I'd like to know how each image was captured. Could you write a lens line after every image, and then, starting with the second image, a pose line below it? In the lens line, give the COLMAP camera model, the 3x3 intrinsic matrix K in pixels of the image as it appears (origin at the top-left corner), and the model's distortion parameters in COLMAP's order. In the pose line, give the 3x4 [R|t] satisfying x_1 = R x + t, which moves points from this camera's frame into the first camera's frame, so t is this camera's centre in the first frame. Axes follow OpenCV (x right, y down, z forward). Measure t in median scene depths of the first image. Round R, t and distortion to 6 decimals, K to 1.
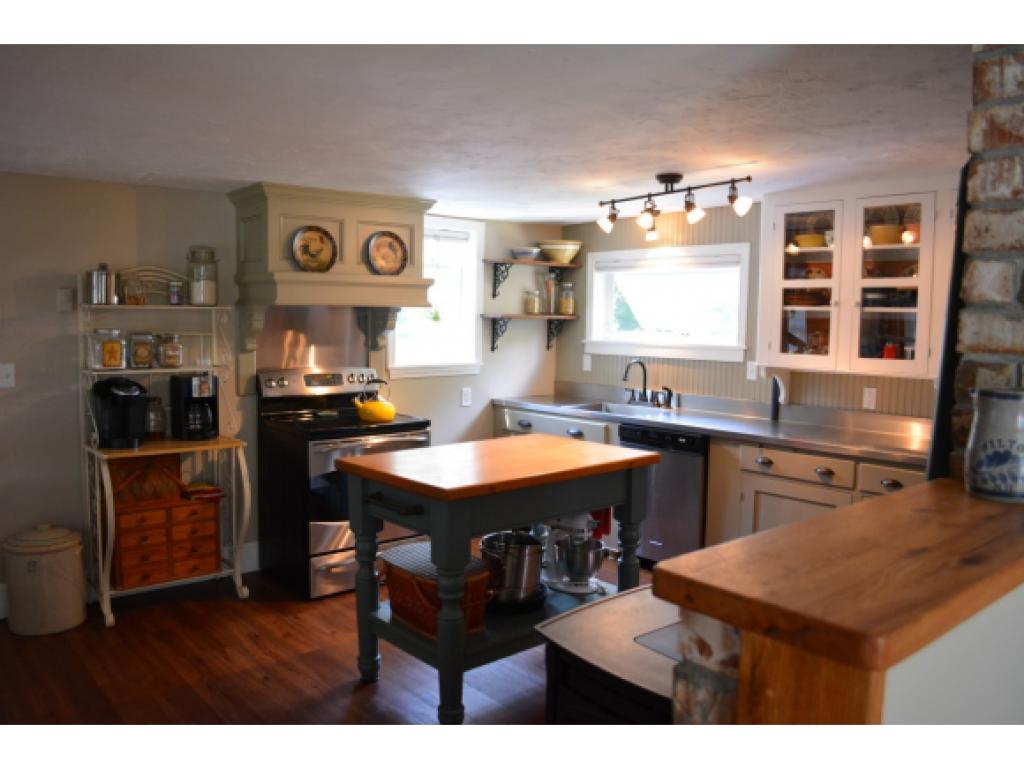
lens RADIAL K [[846.9, 0, 512.0], [0, 846.9, 384.5], [0, 0, 1]] dist [0.000112, -0.004621]
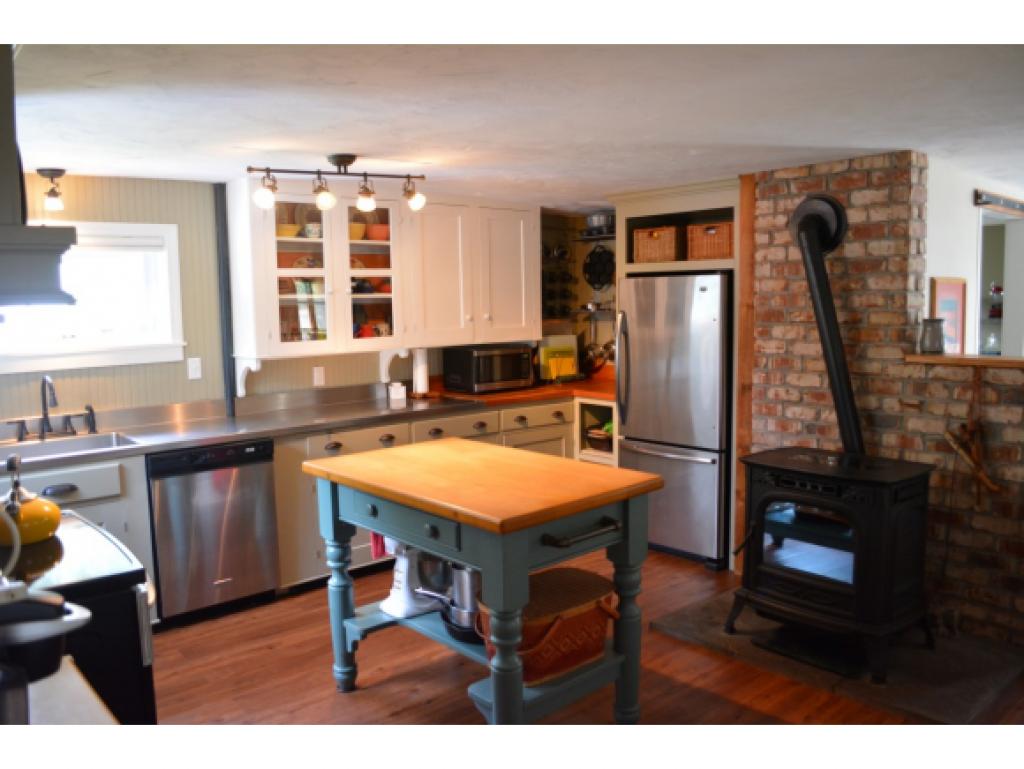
lens RADIAL K [[846.9, 0, 512.0], [0, 846.9, 384.5], [0, 0, 1]] dist [0.000112, -0.004621]
pose [[-0.014891, -0.121421, 0.992489, -0.715698], [0.105969, 0.986818, 0.122317, -0.085680], [-0.994258, 0.106994, -0.001828, 0.780402]]
